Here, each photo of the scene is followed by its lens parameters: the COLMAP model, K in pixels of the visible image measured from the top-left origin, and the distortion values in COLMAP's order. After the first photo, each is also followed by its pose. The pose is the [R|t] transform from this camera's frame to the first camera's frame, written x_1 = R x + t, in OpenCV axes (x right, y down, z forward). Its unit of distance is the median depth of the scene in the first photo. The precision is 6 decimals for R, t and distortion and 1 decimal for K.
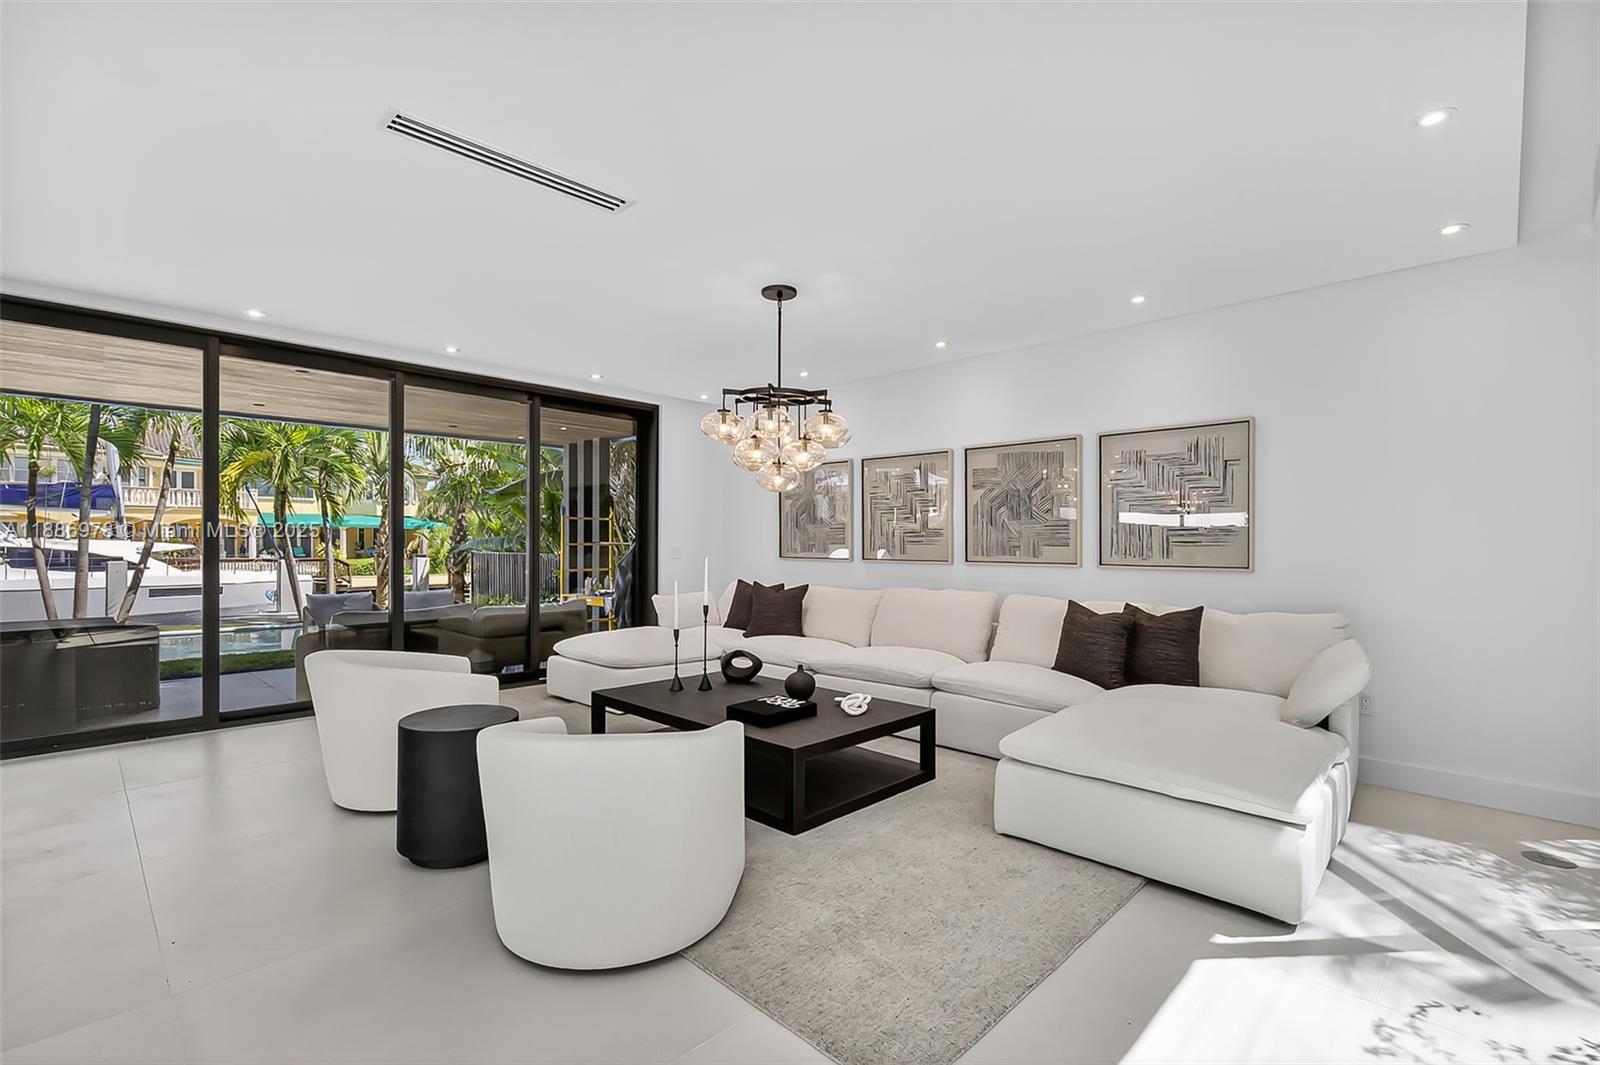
lens RADIAL K [[737.4, 0, 767.6], [0, 737.4, 542.9], [0, 0, 1]] dist [-0.001896, -0.002239]
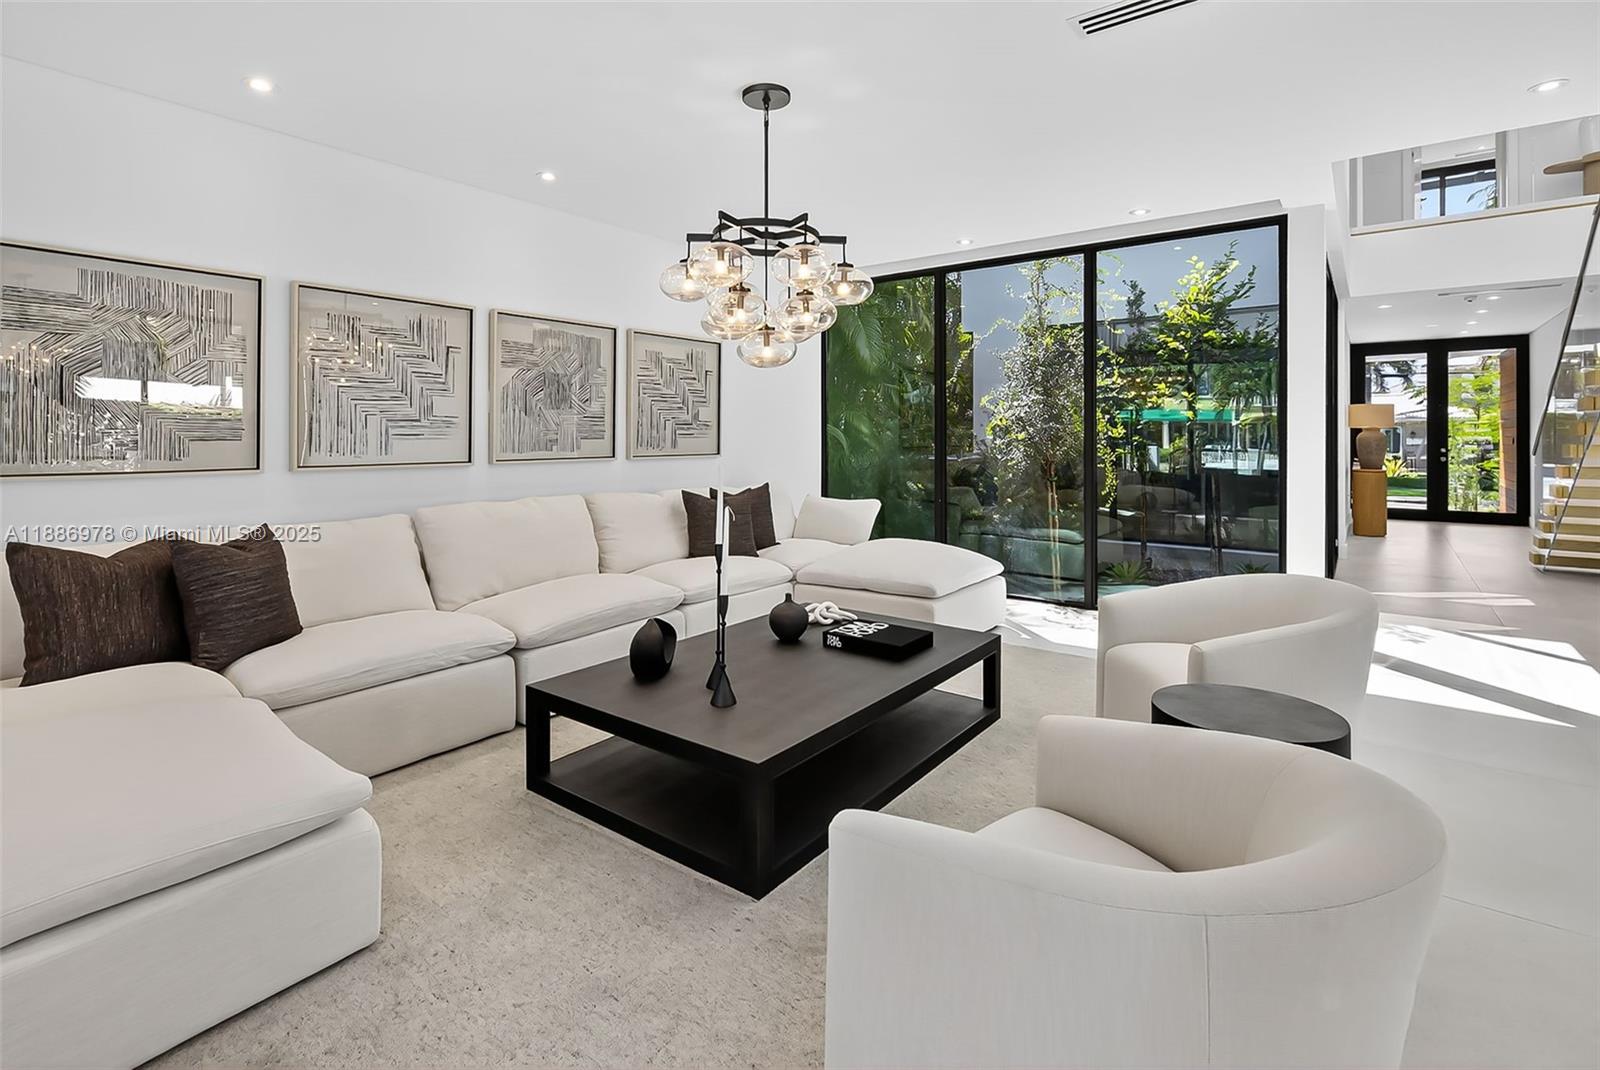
lens RADIAL K [[737.4, 0, 799.8], [0, 737.4, 425.1], [0, 0, 1]] dist [-0.001896, -0.002239]
pose [[-0.161508, 0.009468, 0.986826, -0.560880], [0.000475, 0.999955, -0.009516, -0.004084], [-0.986871, -0.001068, -0.161505, 0.867226]]
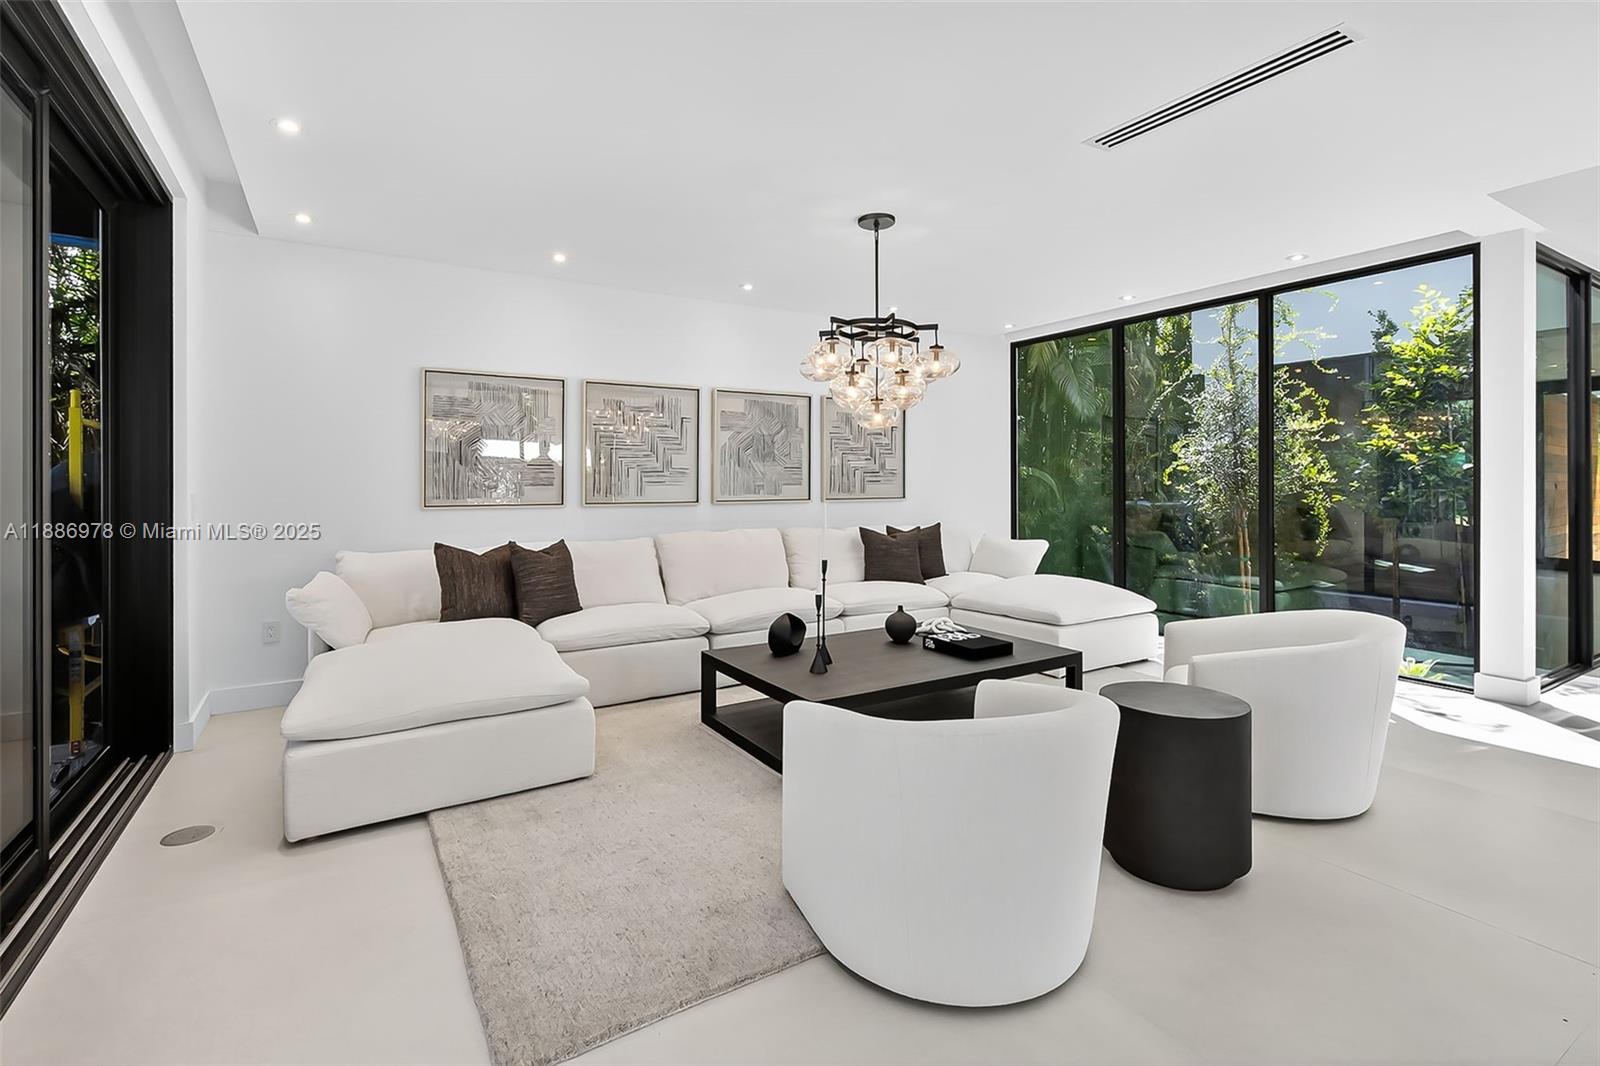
lens RADIAL K [[737.4, 0, 813.5], [0, 737.4, 464.0], [0, 0, 1]] dist [-0.001896, -0.002239]
pose [[0.202265, 0.019888, 0.979129, -0.740722], [0.004690, 0.999763, -0.021276, -0.003661], [-0.979320, 0.008895, 0.202124, 0.707360]]
